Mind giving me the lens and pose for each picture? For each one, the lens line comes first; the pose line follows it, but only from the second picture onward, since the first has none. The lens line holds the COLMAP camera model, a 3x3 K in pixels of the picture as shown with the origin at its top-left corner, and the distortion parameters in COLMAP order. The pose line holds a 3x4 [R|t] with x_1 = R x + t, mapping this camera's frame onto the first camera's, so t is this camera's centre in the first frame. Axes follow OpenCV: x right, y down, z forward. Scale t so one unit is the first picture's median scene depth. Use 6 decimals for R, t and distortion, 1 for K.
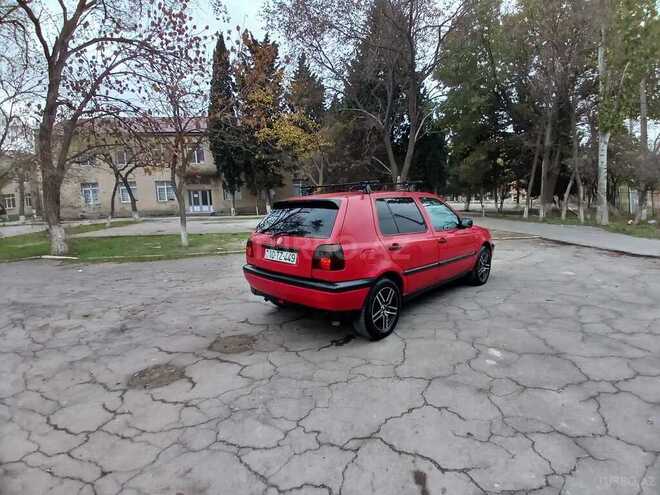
lens RADIAL K [[331.1, 0, 338.4], [0, 331.1, 250.3], [0, 0, 1]] dist [-0.002494, -0.021257]
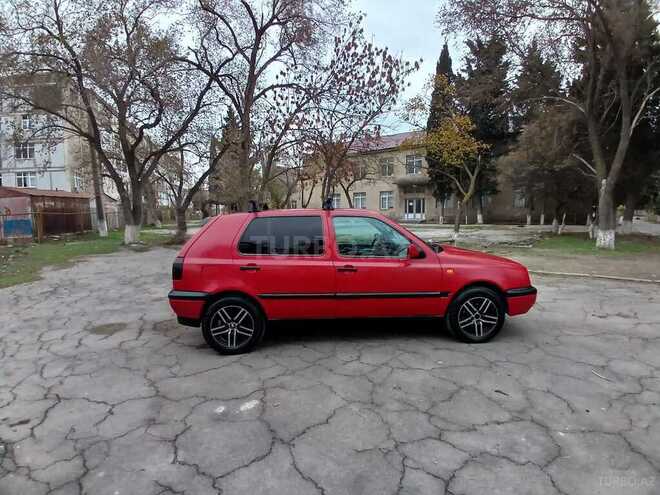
lens RADIAL K [[331.1, 0, 328.4], [0, 331.1, 247.1], [0, 0, 1]] dist [-0.002494, -0.021257]
pose [[0.732547, 0.088469, -0.674943, 0.230015], [-0.108982, 0.993971, 0.012003, -0.024711], [0.671935, 0.064764, 0.737773, 0.097575]]
